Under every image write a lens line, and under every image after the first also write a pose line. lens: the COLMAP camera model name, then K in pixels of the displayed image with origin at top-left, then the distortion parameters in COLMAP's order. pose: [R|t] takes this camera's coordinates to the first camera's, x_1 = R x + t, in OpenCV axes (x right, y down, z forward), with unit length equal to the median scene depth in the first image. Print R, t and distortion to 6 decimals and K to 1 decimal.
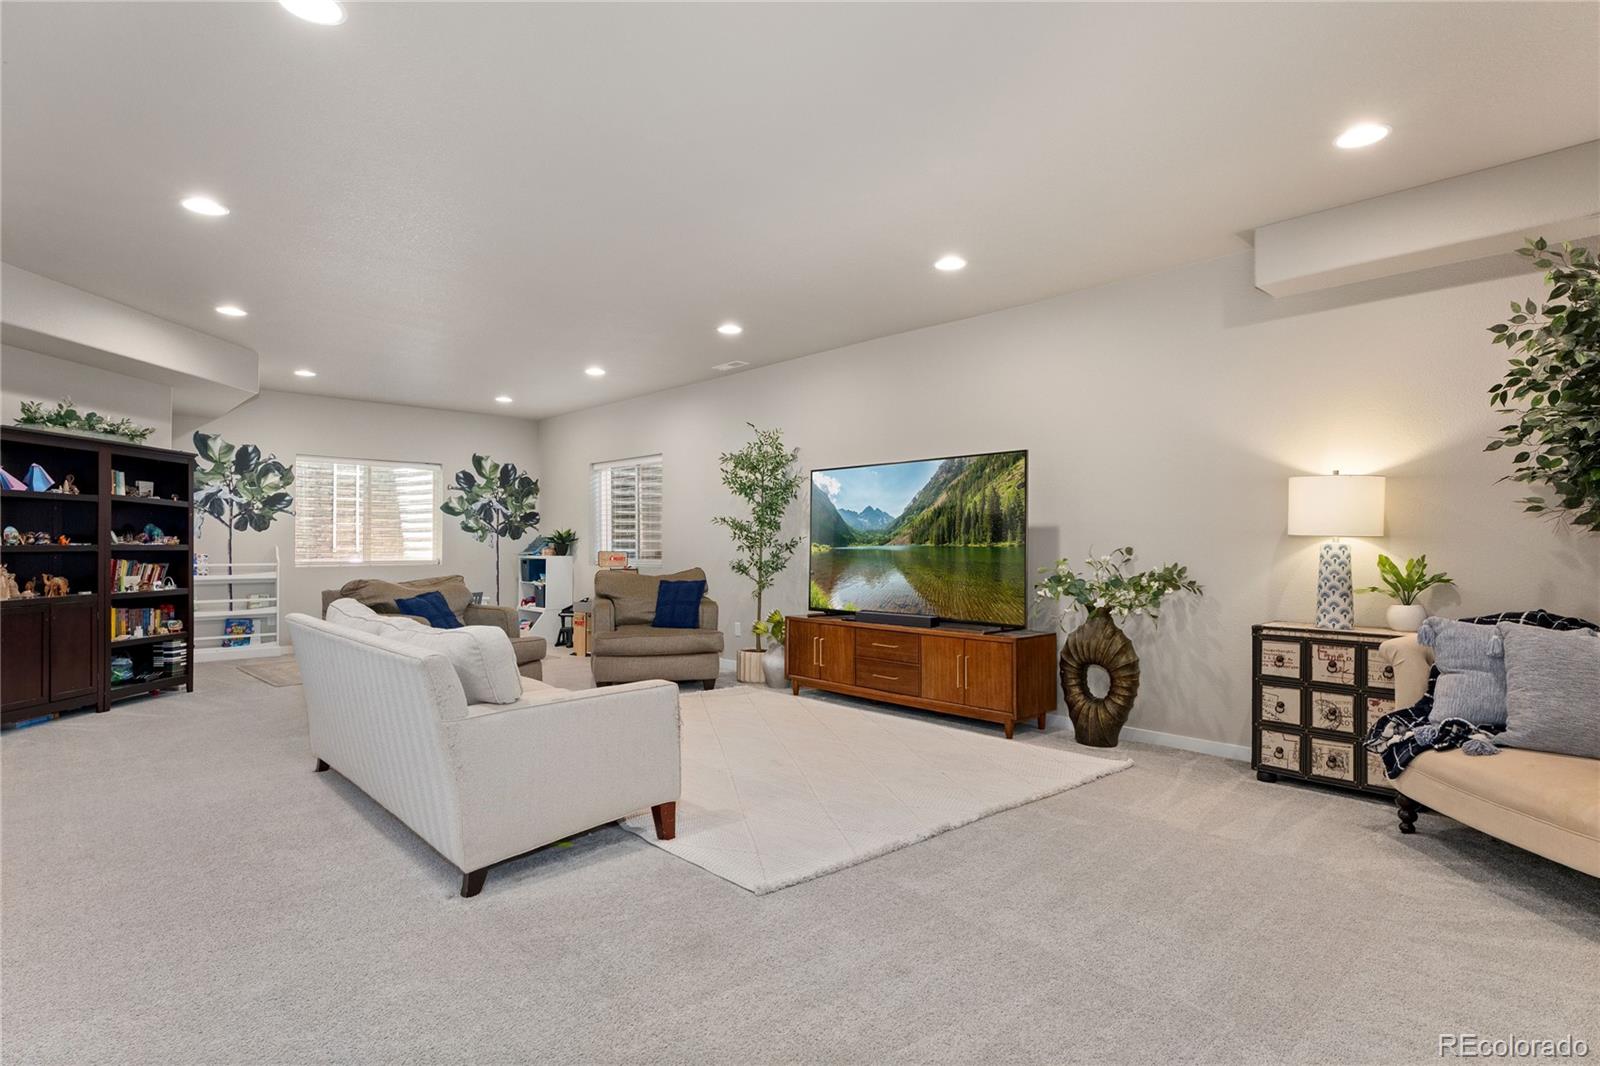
lens RADIAL K [[833.2, 0, 800.0], [0, 833.2, 533.0], [0, 0, 1]] dist [0.000504, -0.000444]
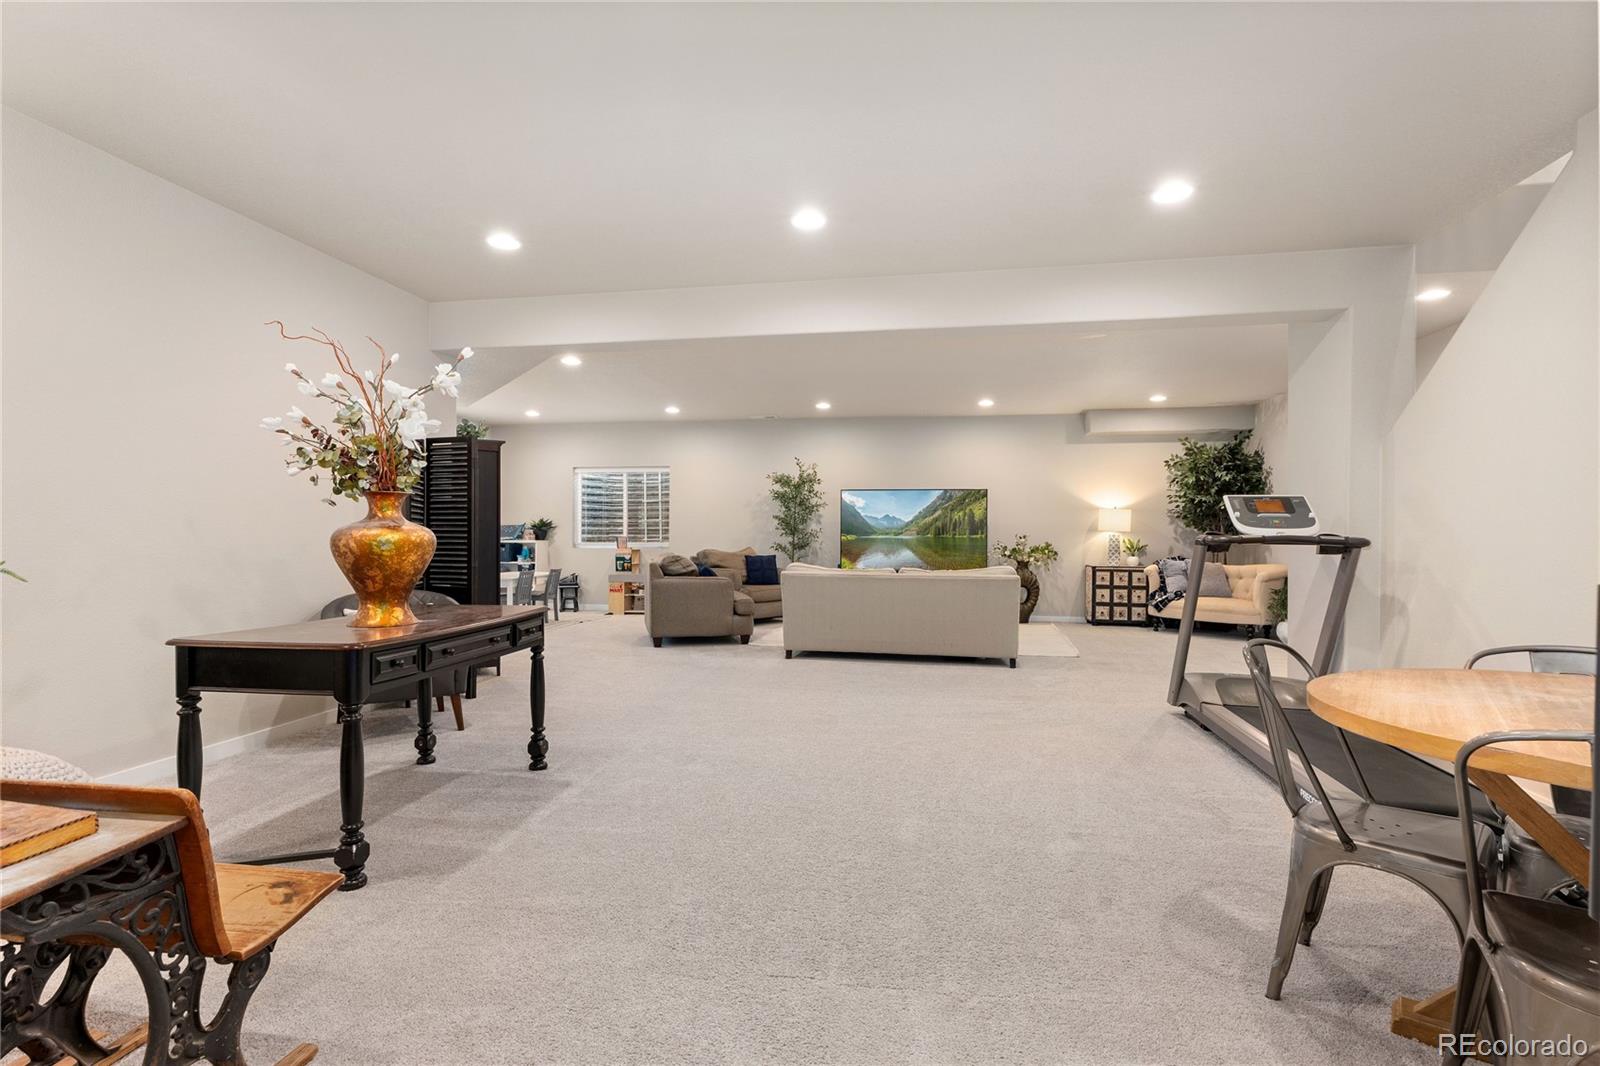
lens RADIAL K [[773.1, 0, 800.0], [0, 773.1, 533.0], [0, 0, 1]] dist [0.000568, 0.000104]
pose [[0.802267, -0.005680, 0.596938, -1.251613], [-0.003541, 0.999892, 0.014273, -0.017362], [-0.596955, -0.013565, 0.802160, -0.291924]]
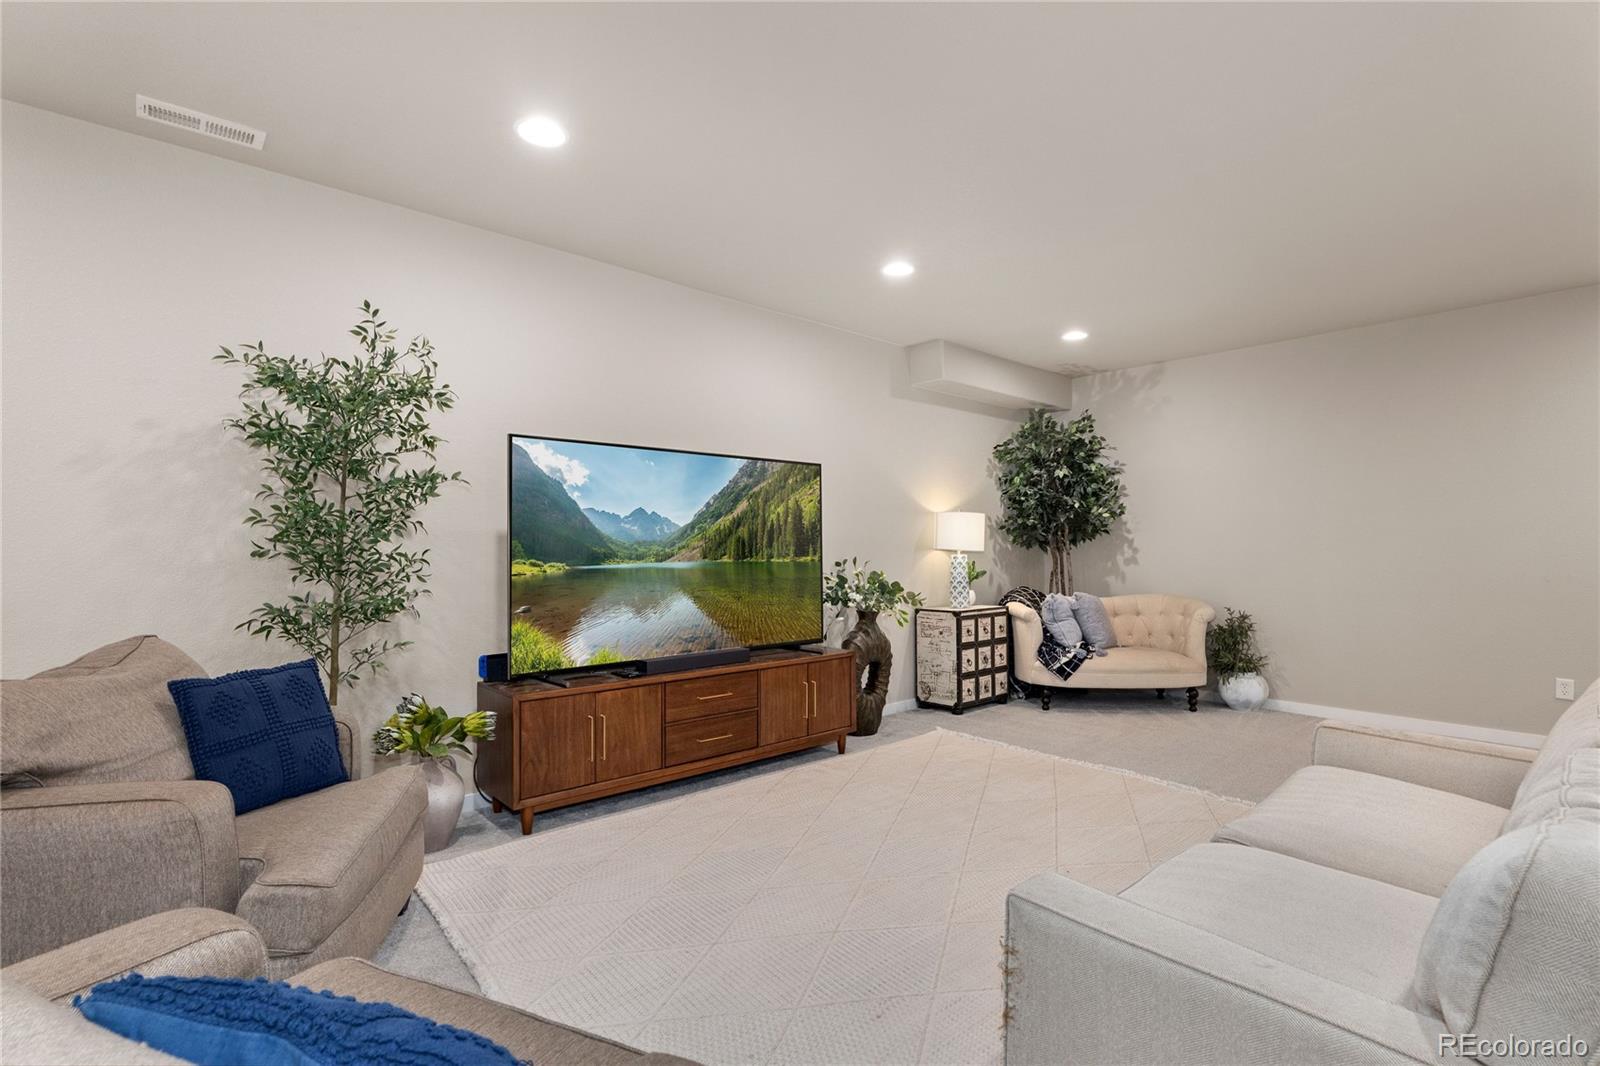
lens RADIAL K [[773.1, 0, 800.0], [0, 773.1, 533.0], [0, 0, 1]] dist [0.000568, 0.000104]
pose [[0.032083, 0.022454, 0.999233, -0.658987], [-0.007246, 0.999727, -0.022233, 0.003638], [-0.999459, -0.006527, 0.032237, 0.964534]]
